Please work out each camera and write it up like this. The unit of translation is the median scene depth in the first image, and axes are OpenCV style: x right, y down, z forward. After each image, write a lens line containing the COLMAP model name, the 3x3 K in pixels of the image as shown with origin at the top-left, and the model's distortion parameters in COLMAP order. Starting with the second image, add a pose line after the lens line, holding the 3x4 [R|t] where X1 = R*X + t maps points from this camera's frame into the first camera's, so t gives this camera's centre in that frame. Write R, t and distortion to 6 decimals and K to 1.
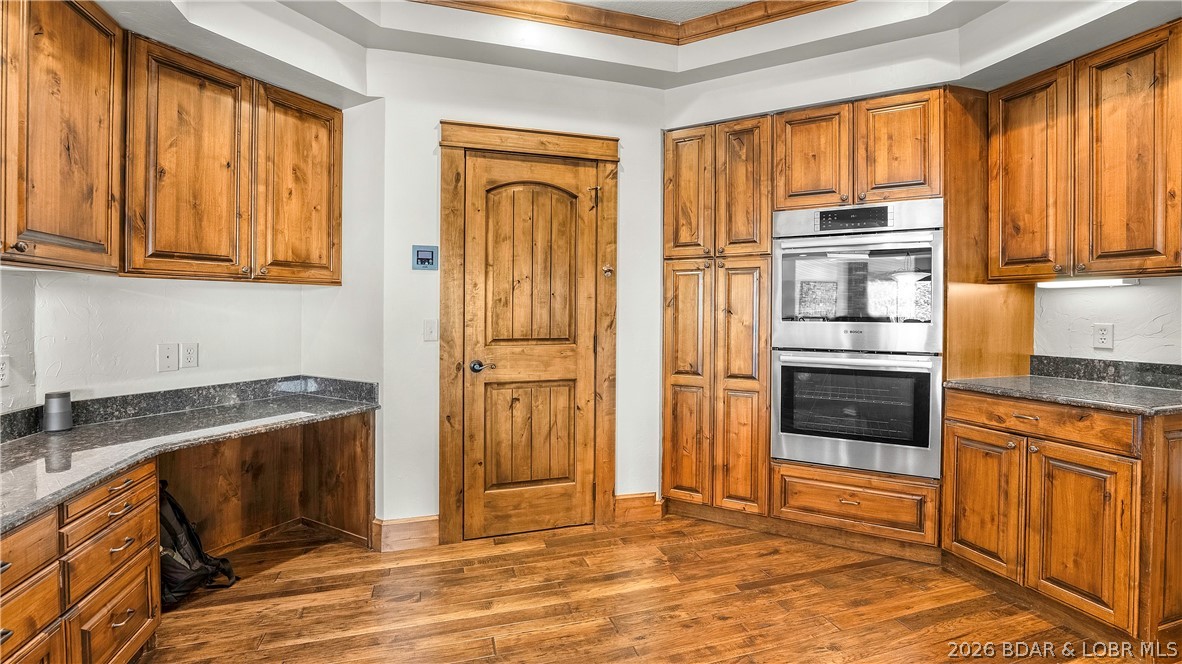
lens RADIAL K [[488.3, 0, 578.6], [0, 488.3, 311.6], [0, 0, 1]] dist [-0.027088, 0.003790]
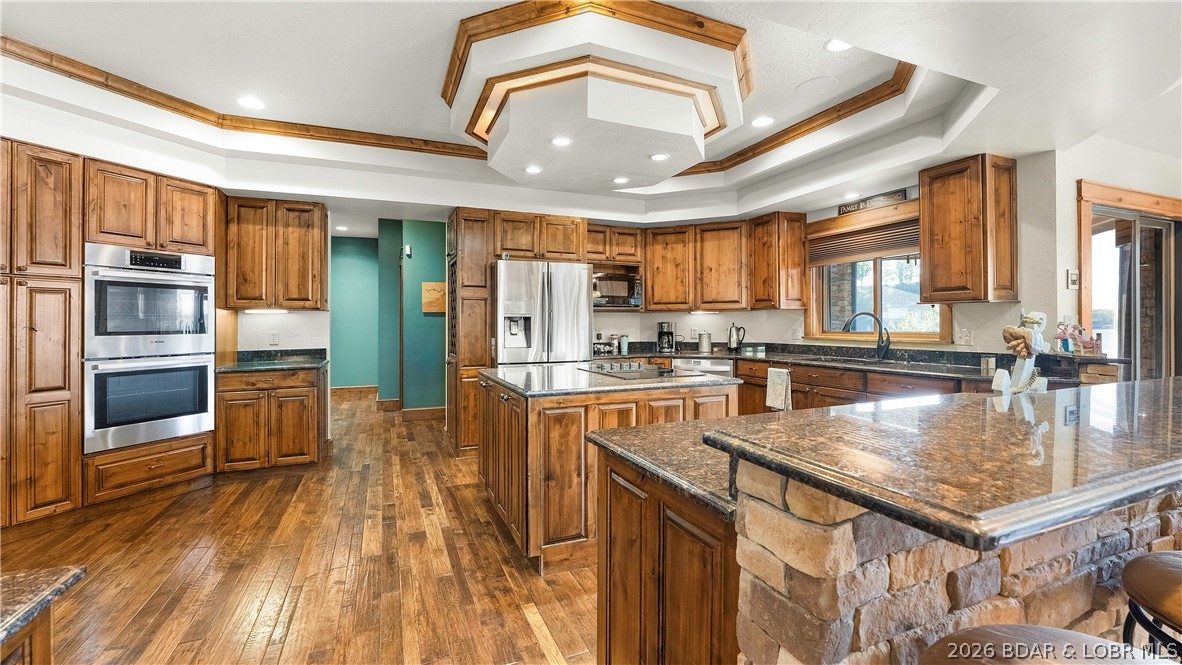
lens RADIAL K [[488.3, 0, 587.2], [0, 488.3, 325.7], [0, 0, 1]] dist [-0.027088, 0.003790]
pose [[-0.099523, -0.007262, 0.995009, -0.869930], [0.007595, 0.999939, 0.008058, -0.005768], [-0.995006, 0.008359, -0.099462, -0.082349]]
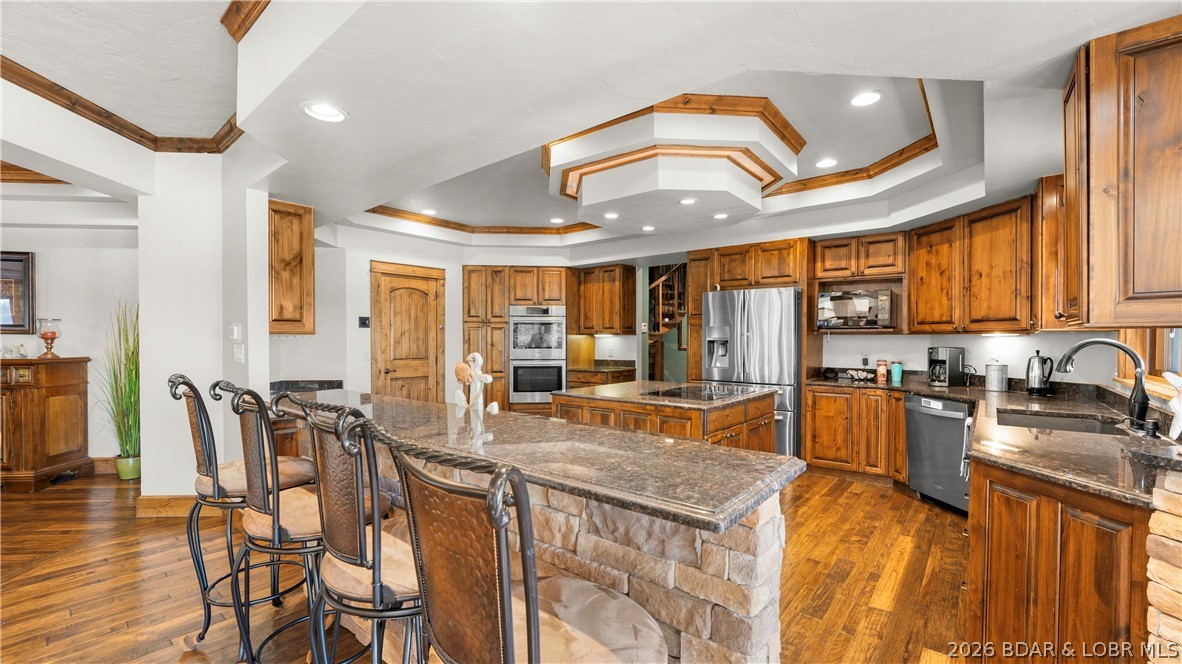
lens RADIAL K [[488.3, 0, 583.5], [0, 488.3, 348.4], [0, 0, 1]] dist [-0.027088, 0.003790]
pose [[0.841497, -0.013215, 0.540100, -0.657242], [0.003026, 0.999800, 0.019749, -0.032667], [-0.540253, -0.014985, 0.841369, -1.359806]]
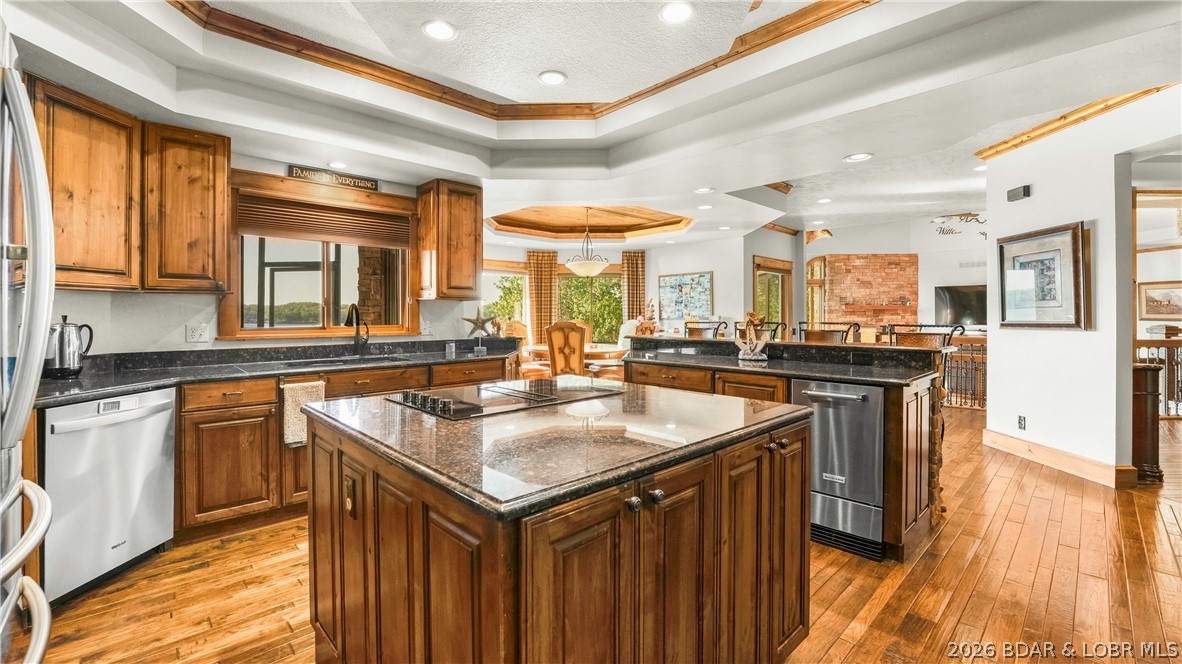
lens RADIAL K [[488.3, 0, 580.0], [0, 488.3, 318.8], [0, 0, 1]] dist [-0.027088, 0.003790]
pose [[-0.898607, 0.001486, -0.438753, 0.642220], [-0.002528, 0.999960, 0.008563, -0.000787], [0.438748, 0.008804, -0.898567, 0.402959]]
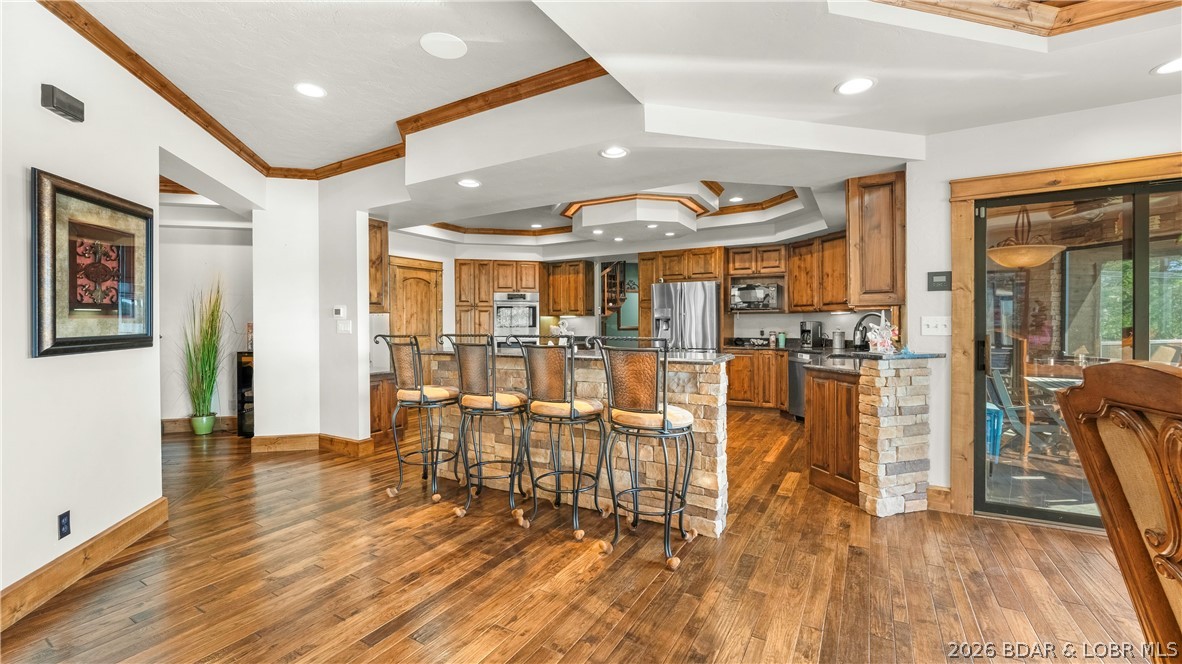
lens RADIAL K [[488.3, 0, 584.4], [0, 488.3, 331.5], [0, 0, 1]] dist [-0.027088, 0.003790]
pose [[0.739311, -0.017695, 0.673131, -1.291255], [0.009431, 0.999829, 0.015925, -0.001274], [-0.673298, -0.005425, 0.739352, -1.714558]]
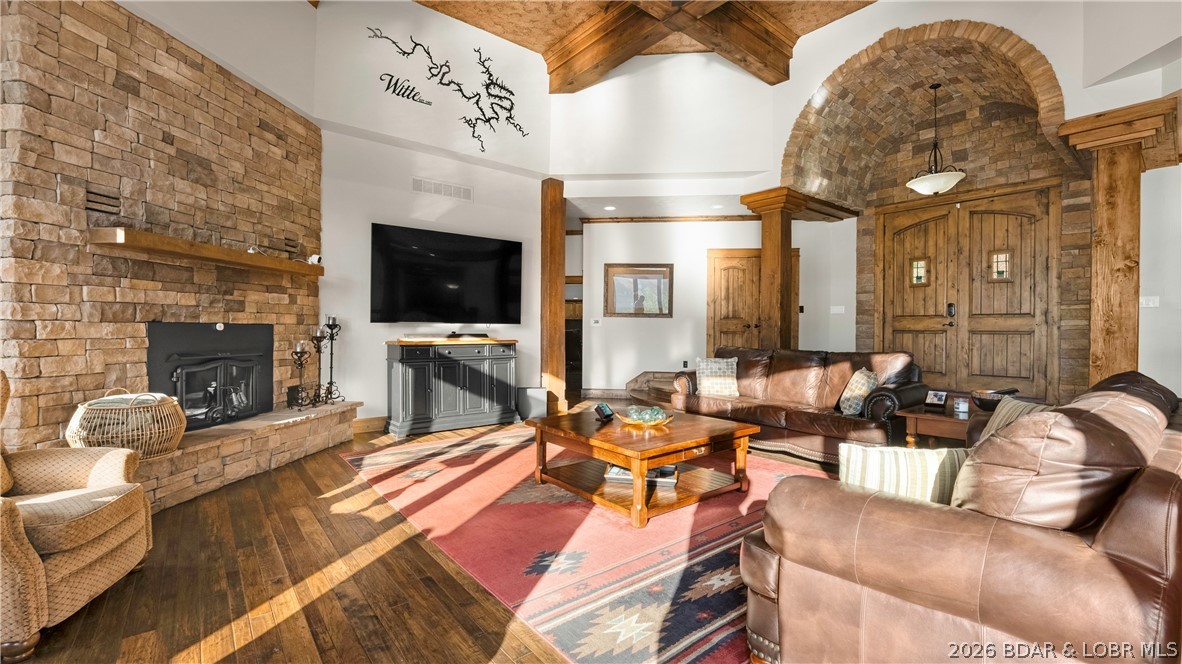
lens RADIAL K [[488.3, 0, 593.1], [0, 488.3, 334.6], [0, 0, 1]] dist [-0.027088, 0.003790]
pose [[0.369073, 0.012069, -0.929322, -3.010739], [-0.005804, 0.999926, 0.010681, 0.130108], [0.929382, 0.001452, 0.369116, -2.613004]]
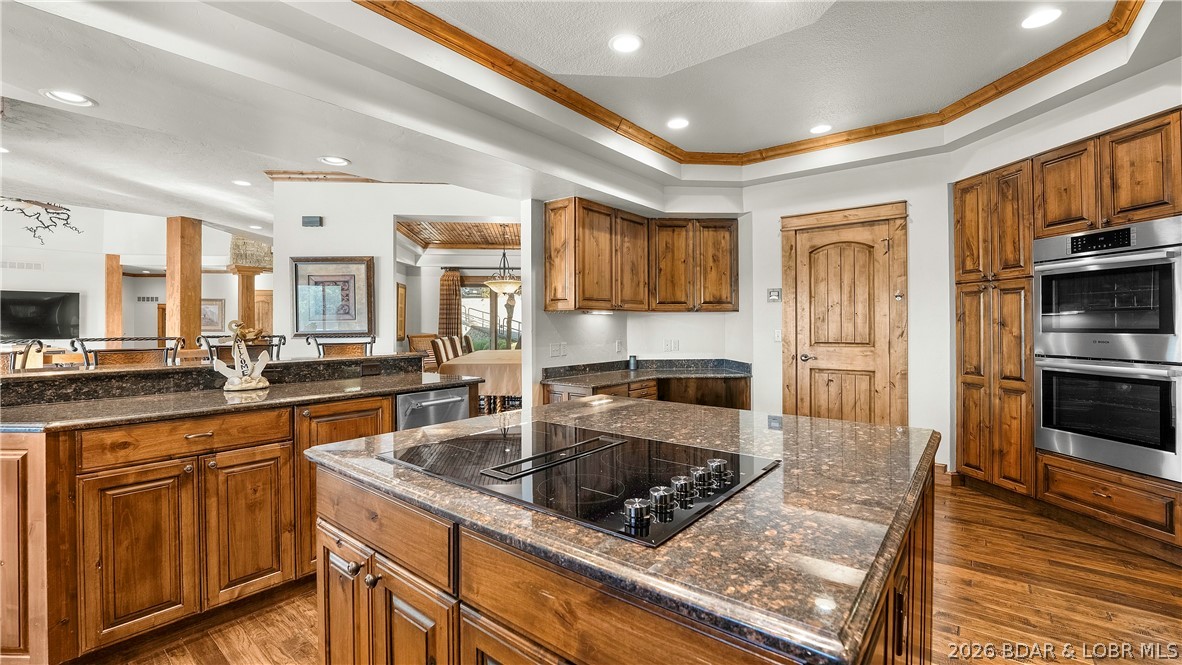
lens RADIAL K [[488.3, 0, 580.3], [0, 488.3, 323.2], [0, 0, 1]] dist [-0.027088, 0.003790]
pose [[0.556882, -0.008031, -0.830552, 0.766379], [0.003036, 0.999966, -0.007634, 0.003253], [0.830586, 0.001730, 0.556888, -0.583252]]
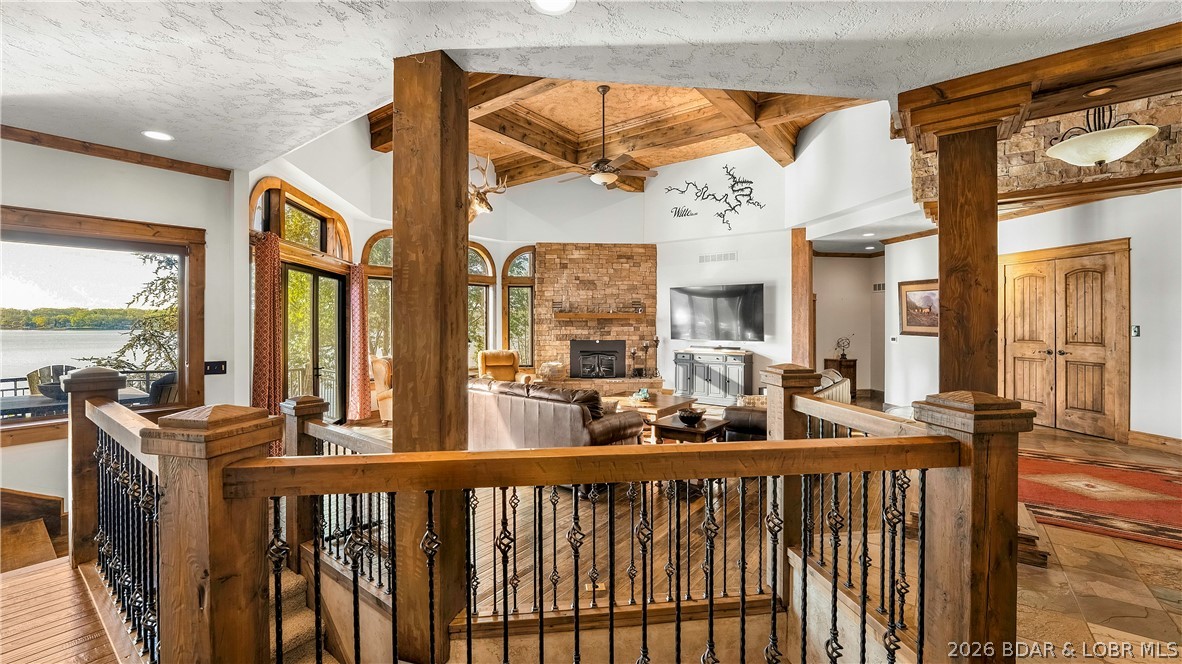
lens RADIAL K [[488.3, 0, 586.2], [0, 488.3, 321.4], [0, 0, 1]] dist [-0.027088, 0.003790]
pose [[-0.811319, -0.001666, -0.584601, -2.382790], [-0.003122, 0.999994, 0.001484, -0.050586], [0.584595, 0.003030, -0.811320, 0.172637]]
